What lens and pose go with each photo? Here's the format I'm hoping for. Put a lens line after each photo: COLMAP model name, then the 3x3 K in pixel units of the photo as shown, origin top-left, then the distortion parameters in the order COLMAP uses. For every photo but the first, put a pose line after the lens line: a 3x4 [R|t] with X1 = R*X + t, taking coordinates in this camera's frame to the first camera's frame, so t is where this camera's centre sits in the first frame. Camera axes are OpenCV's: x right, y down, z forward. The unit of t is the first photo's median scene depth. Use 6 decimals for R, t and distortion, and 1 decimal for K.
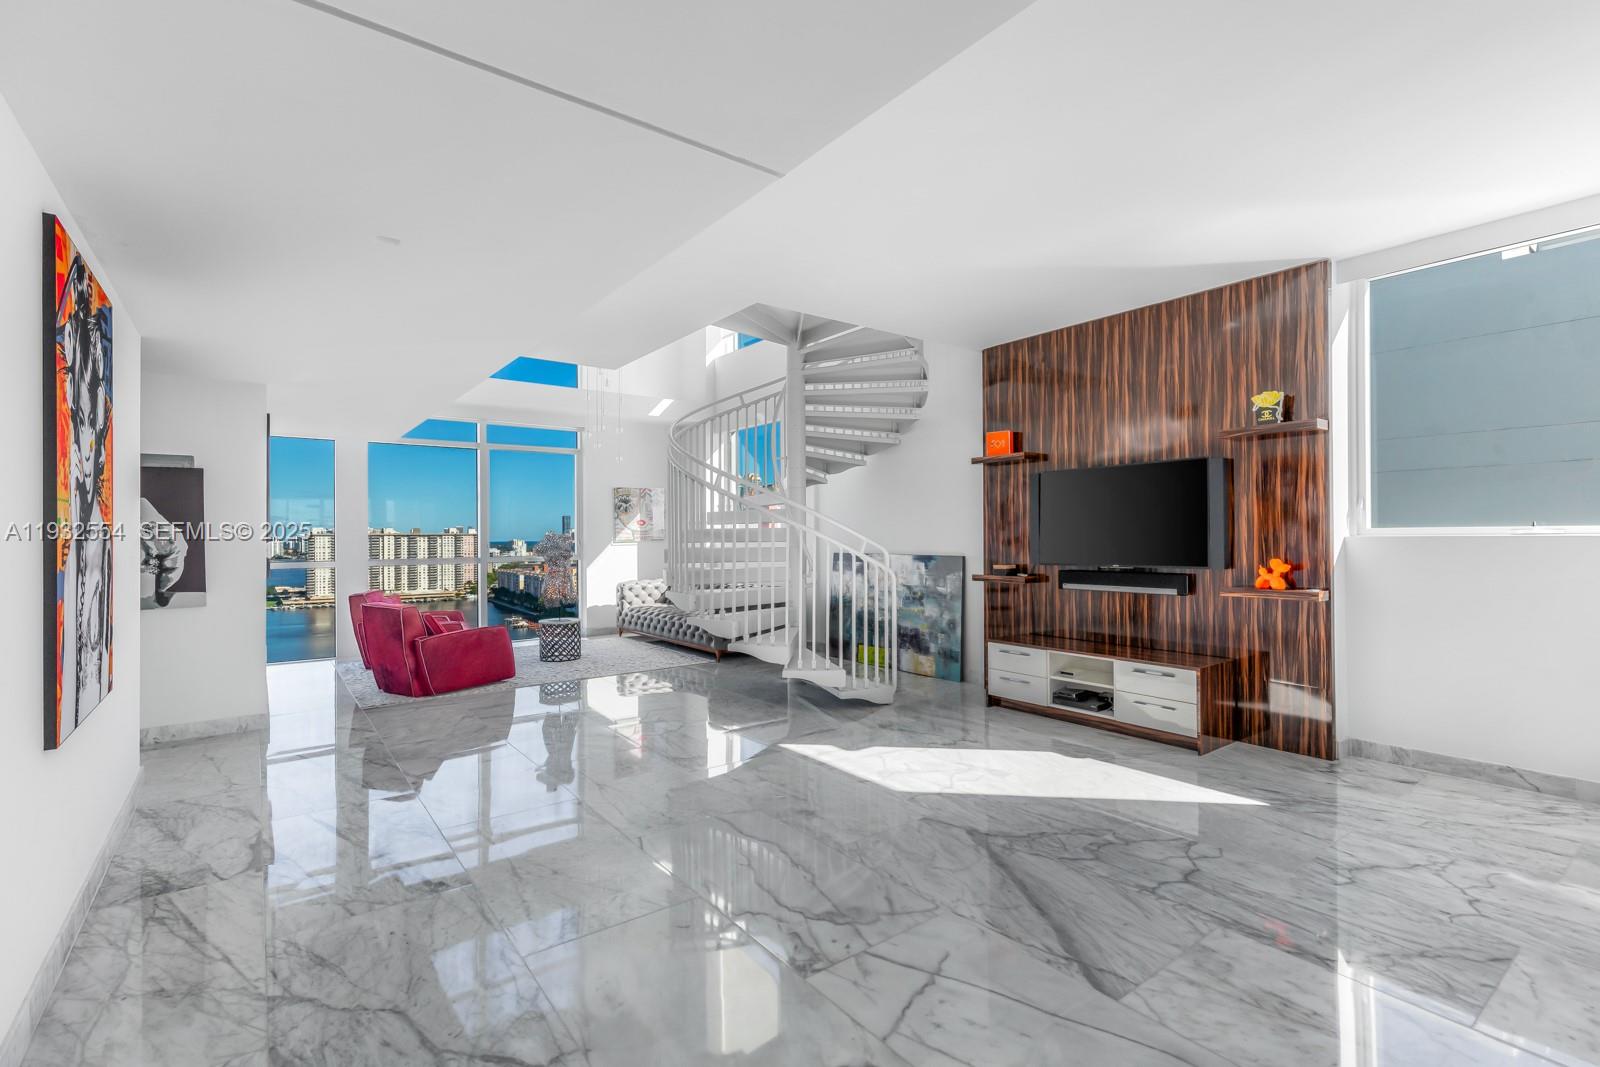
lens RADIAL K [[733.4, 0, 805.5], [0, 733.4, 532.8], [0, 0, 1]] dist [0.009220, -0.000529]
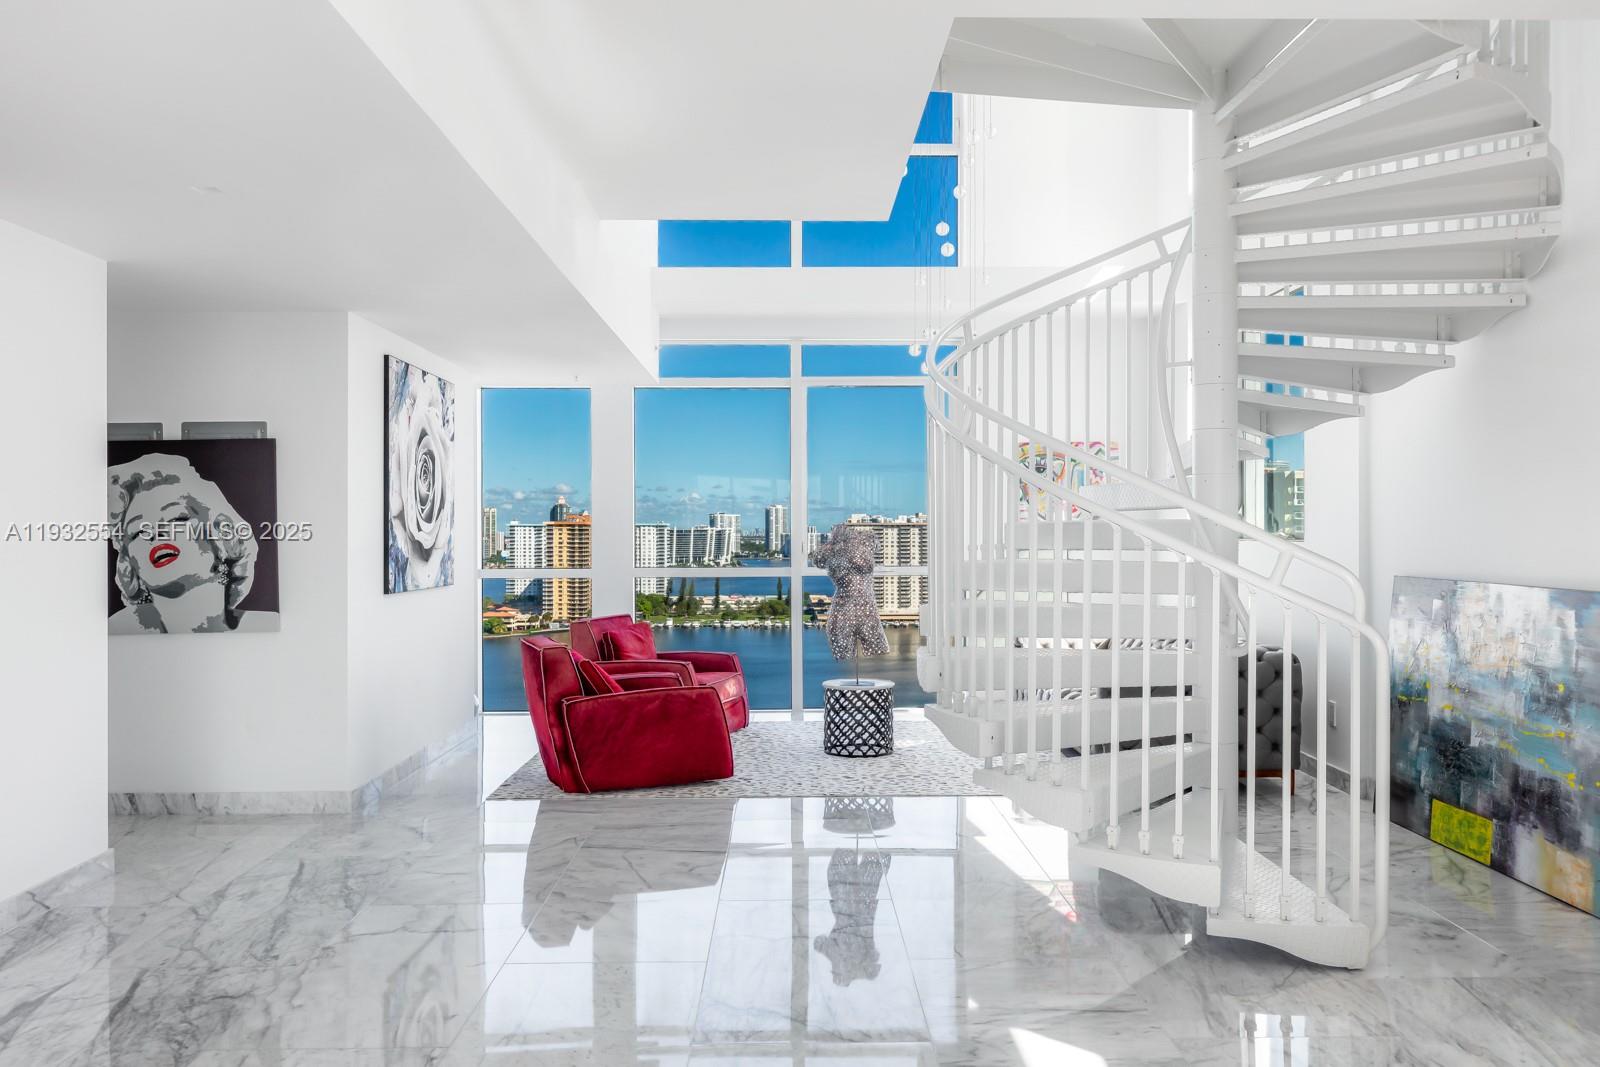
lens RADIAL K [[1239.0, 0, 803.9], [0, 1239.0, 527.2], [0, 0, 1]] dist [0.000708, 0.004448]
pose [[0.804075, 0.002725, -0.594522, 0.251800], [0.000260, 0.999988, 0.004936, -0.006041], [0.594528, -0.004123, 0.804065, 0.274899]]
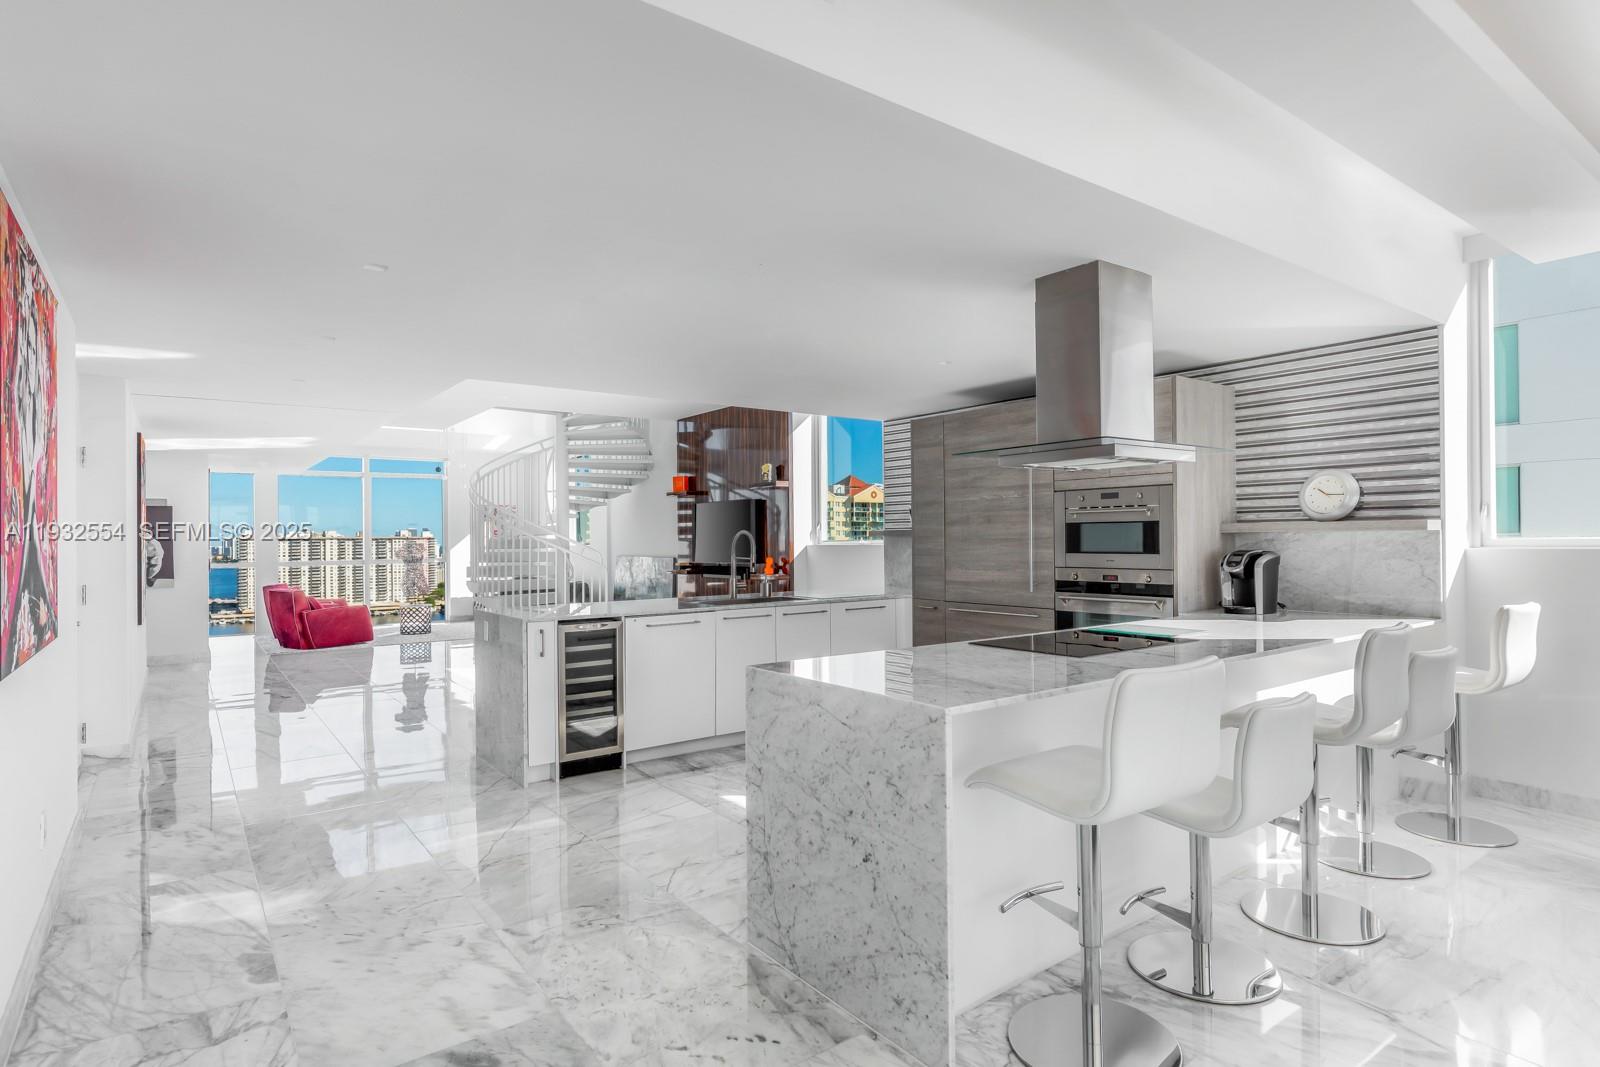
lens RADIAL K [[863.2, 0, 807.0], [0, 863.2, 539.3], [0, 0, 1]] dist [-0.000940, -0.000801]
pose [[0.999923, -0.002346, -0.012151, 0.538726], [0.002410, 0.999983, 0.005255, -0.014463], [0.012139, -0.005284, 0.999912, -0.780329]]
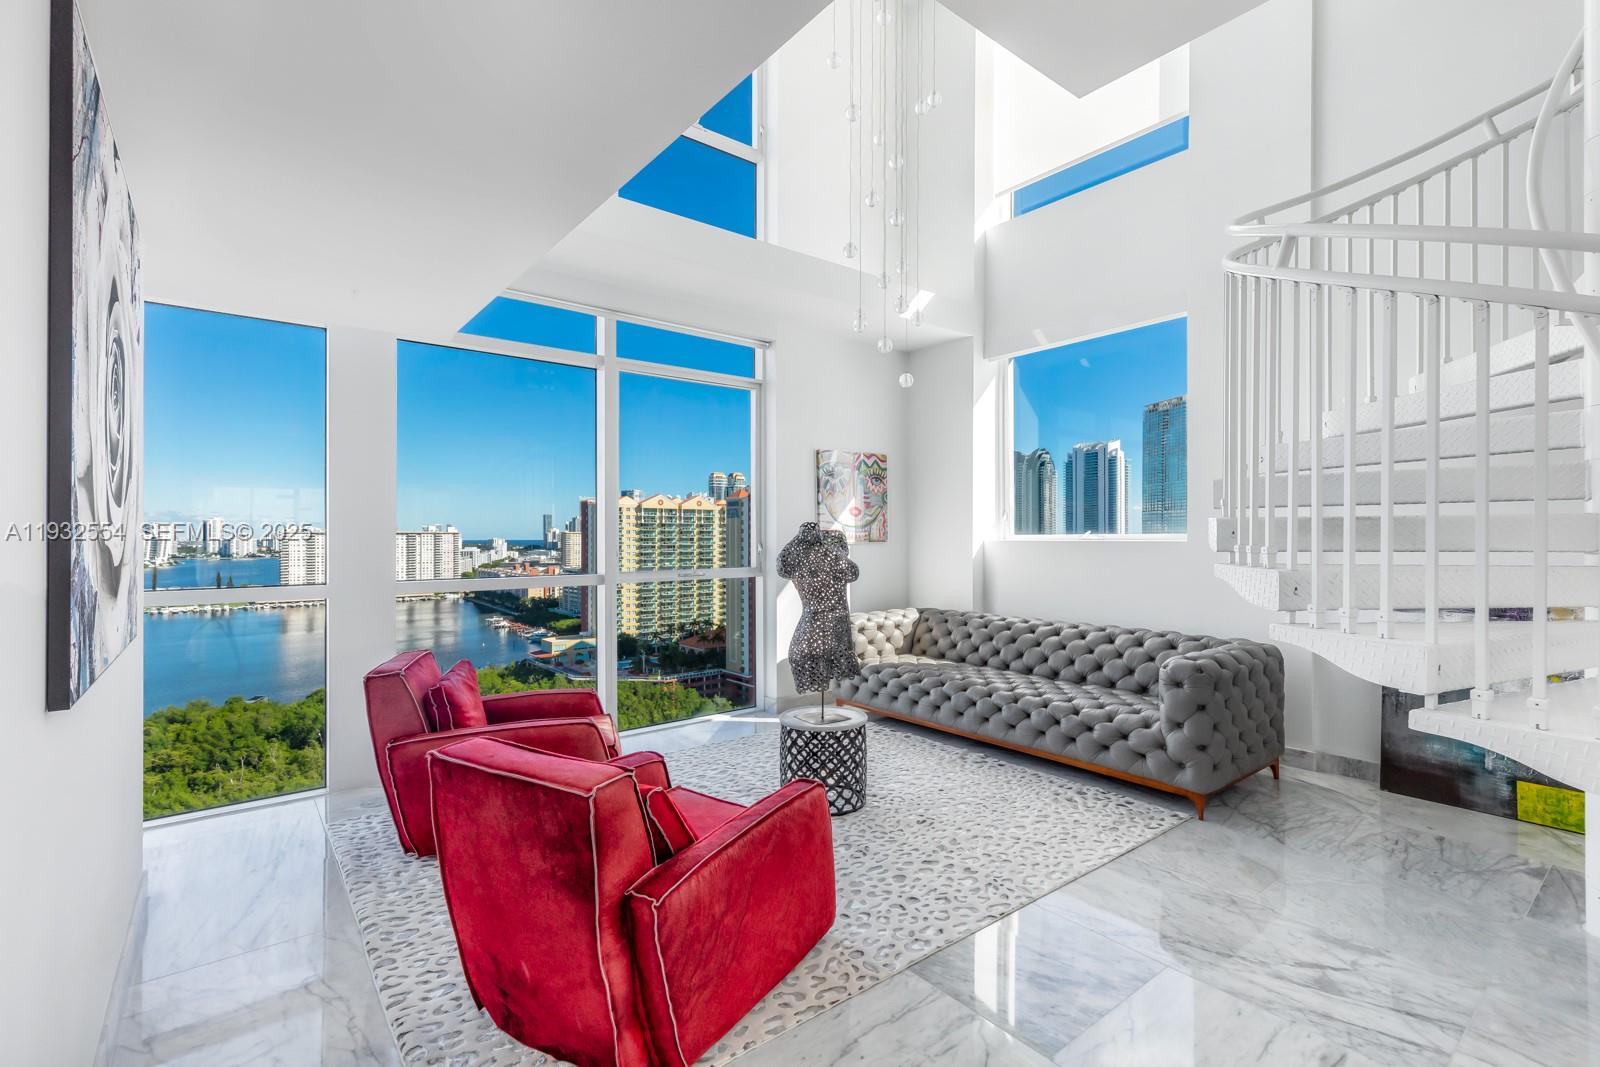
lens RADIAL K [[733.4, 0, 803.4], [0, 733.4, 543.1], [0, 0, 1]] dist [0.009220, -0.000529]
pose [[0.999762, 0.005275, 0.021192, -0.460306], [-0.005562, 0.999894, 0.013465, 0.005383], [-0.021118, -0.013580, 0.999685, 0.699117]]
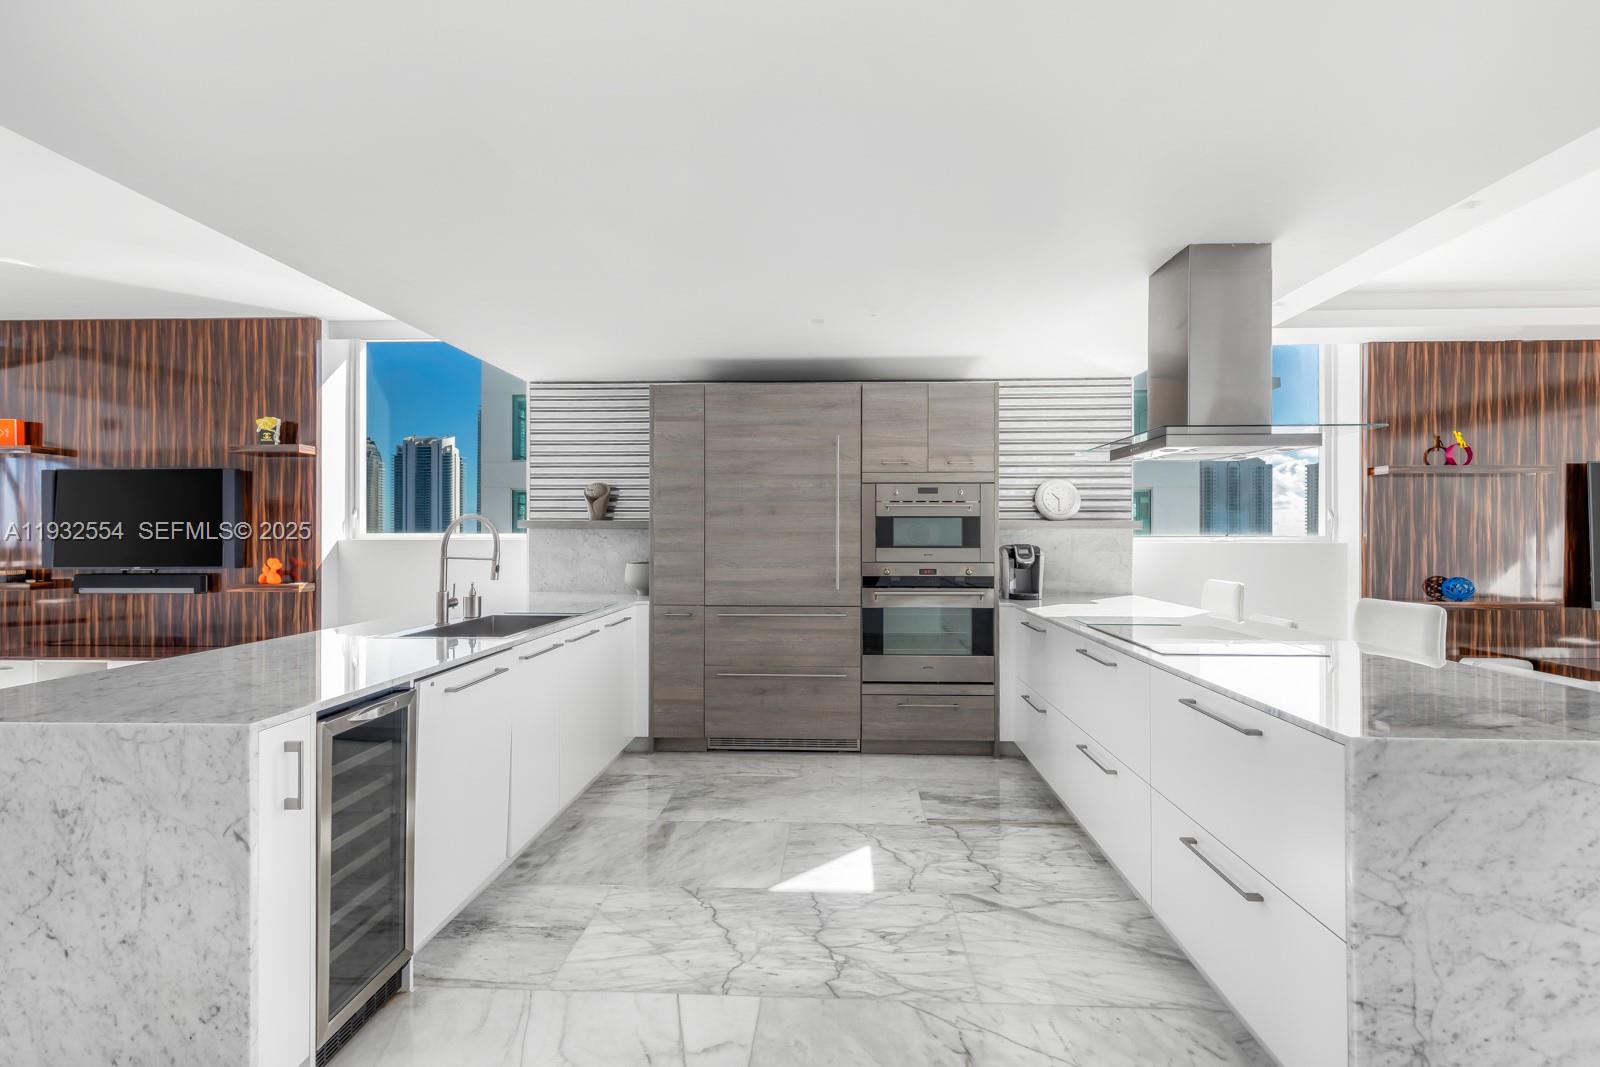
lens RADIAL K [[733.4, 0, 805.5], [0, 733.4, 534.3], [0, 0, 1]] dist [0.009220, -0.000529]
pose [[0.634934, 0.007744, 0.772527, 0.189463], [-0.008818, 0.999957, -0.002776, -0.005566], [-0.772516, -0.005050, 0.634976, -0.303505]]
